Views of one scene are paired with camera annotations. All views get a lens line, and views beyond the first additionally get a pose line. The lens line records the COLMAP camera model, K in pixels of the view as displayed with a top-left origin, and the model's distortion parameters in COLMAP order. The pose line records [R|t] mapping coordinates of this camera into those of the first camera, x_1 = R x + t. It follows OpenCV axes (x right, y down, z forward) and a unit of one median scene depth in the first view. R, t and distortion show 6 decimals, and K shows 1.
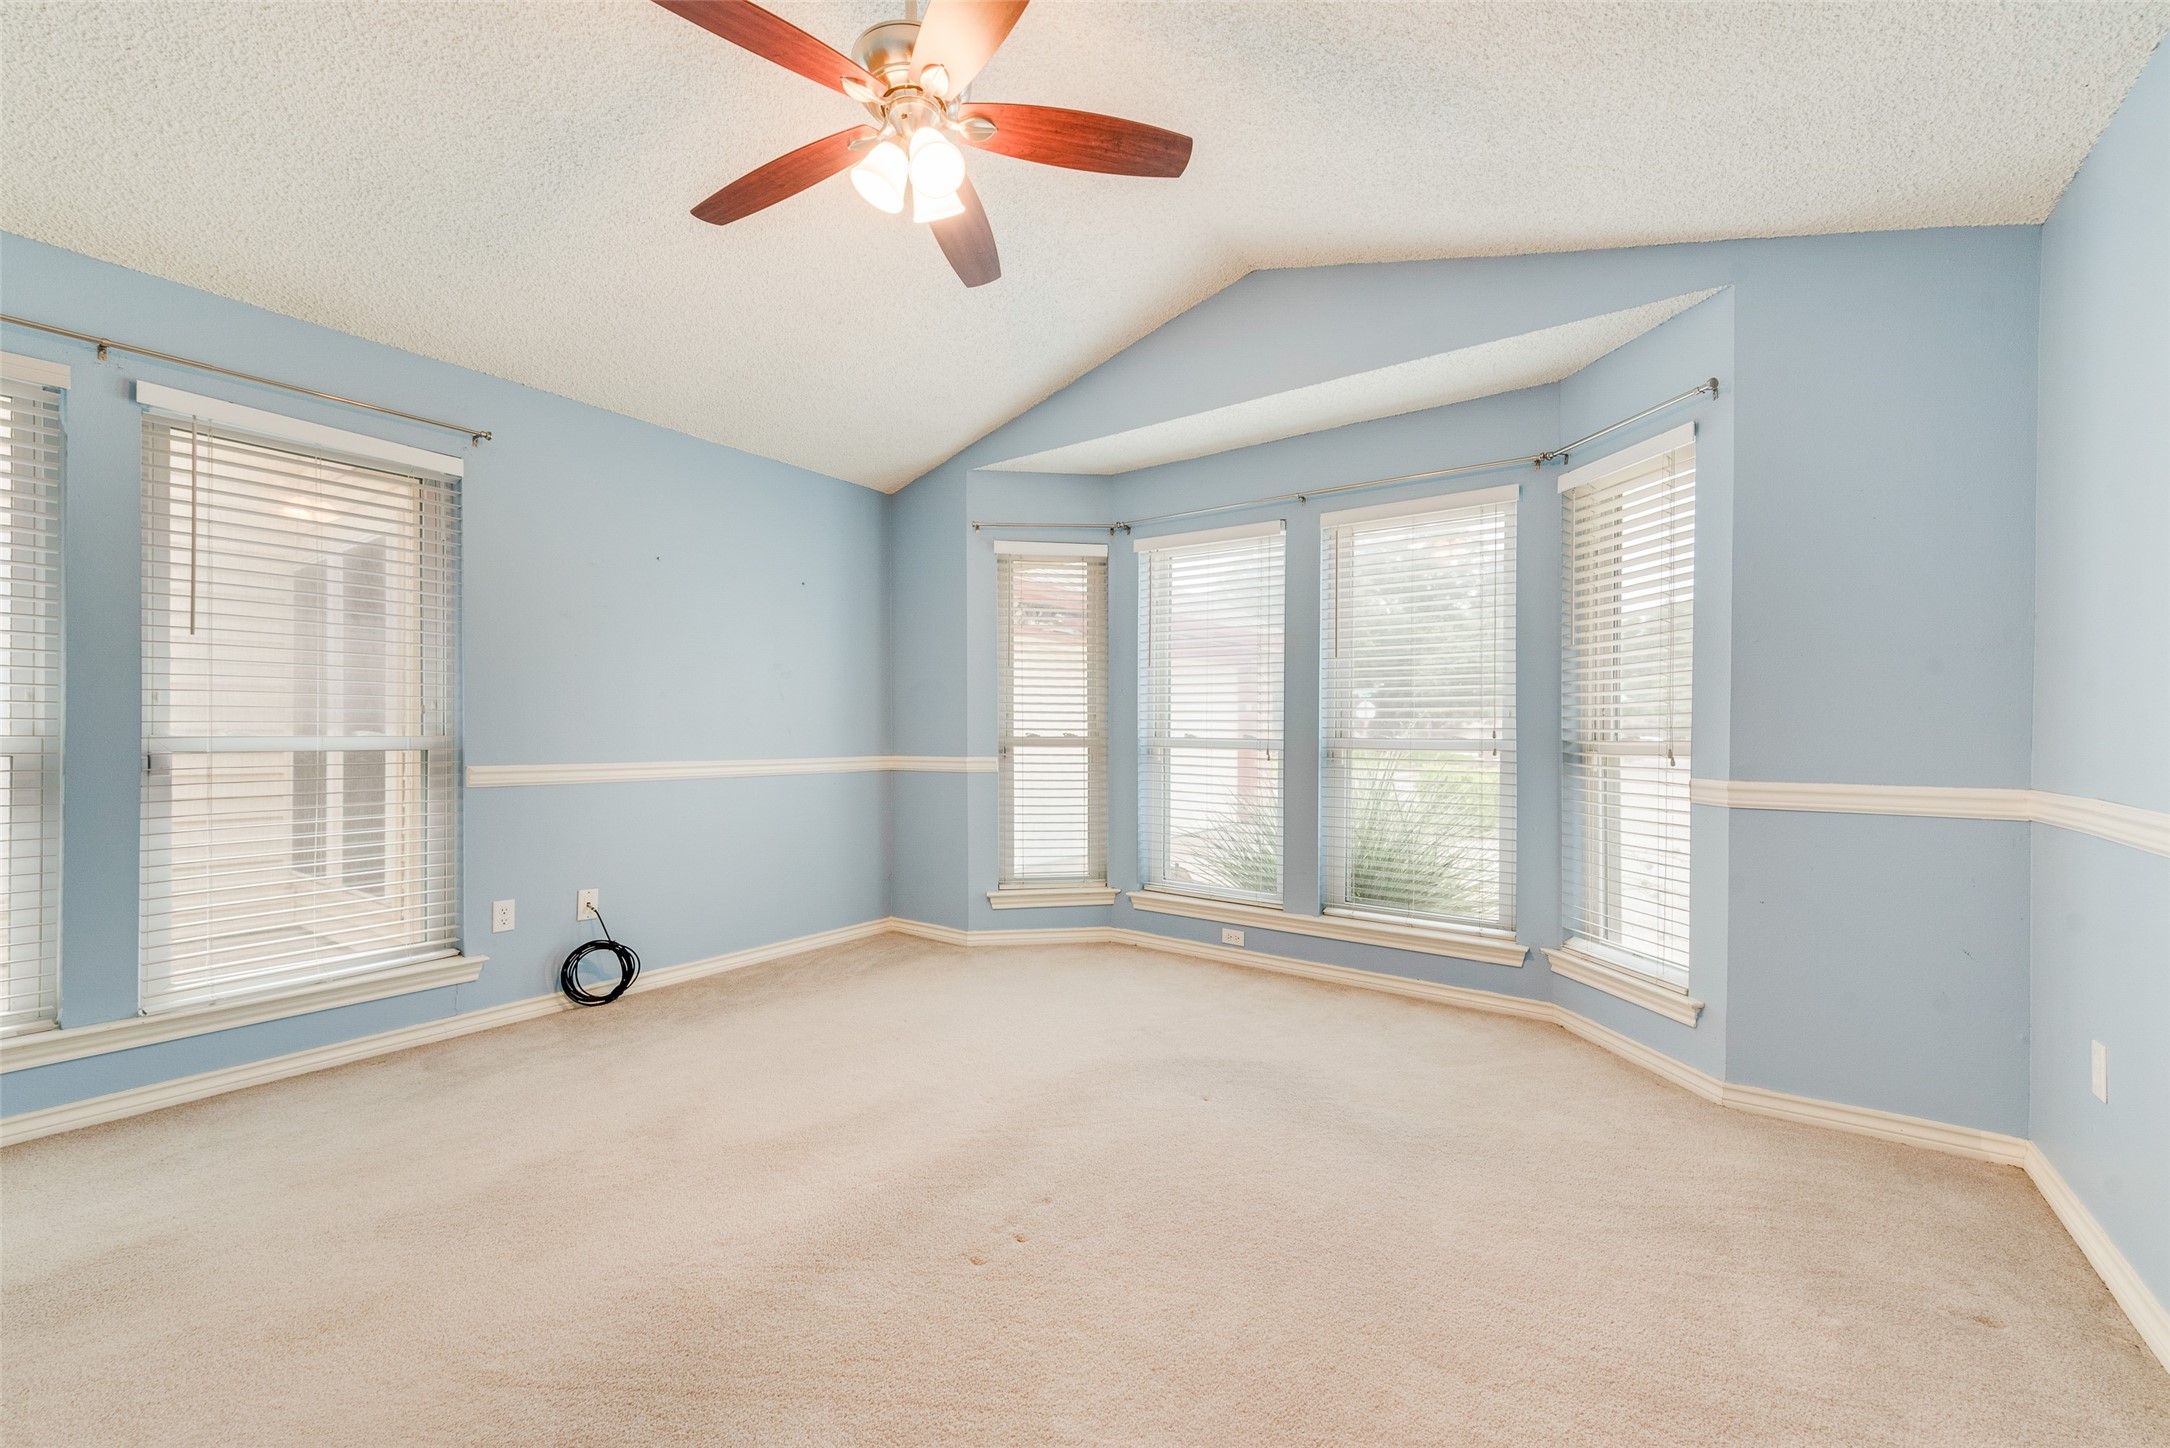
lens RADIAL K [[886.8, 0, 1083.1], [0, 886.8, 722.7], [0, 0, 1]] dist [0.080729, -0.000224]
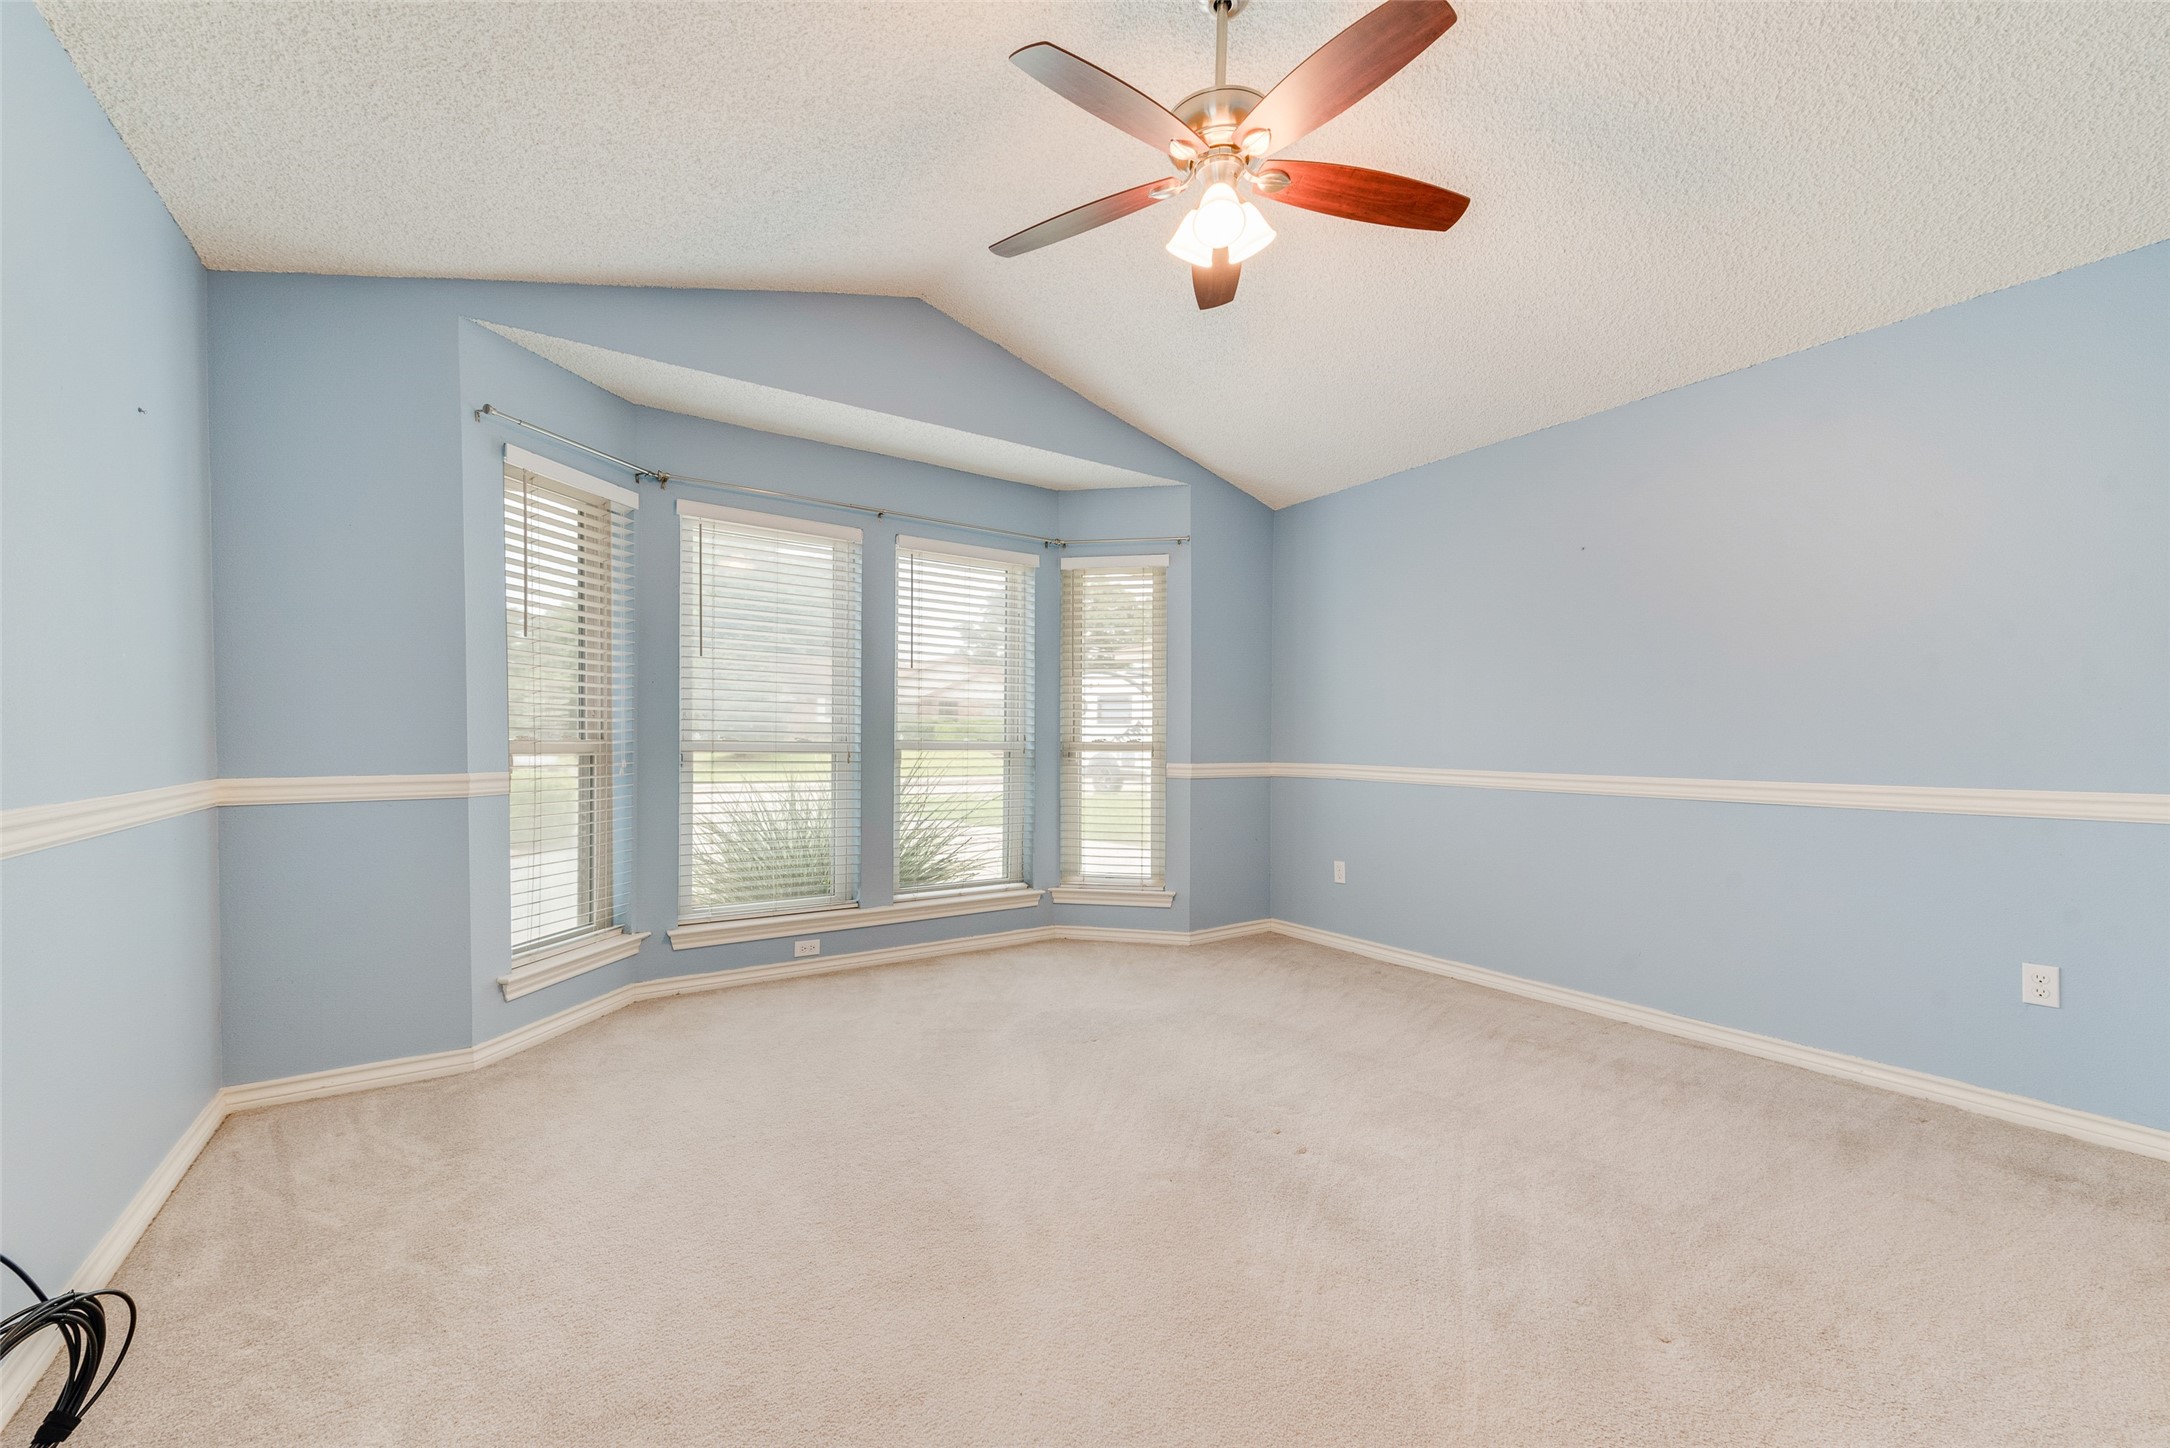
lens RADIAL K [[854.3, 0, 1080.5], [0, 854.3, 730.5], [0, 0, 1]] dist [0.016310, -0.000426]
pose [[0.345688, 0.005911, 0.938331, -0.695093], [-0.016245, 0.999868, -0.000314, 0.001873], [-0.938209, -0.015135, 0.345738, 0.476041]]
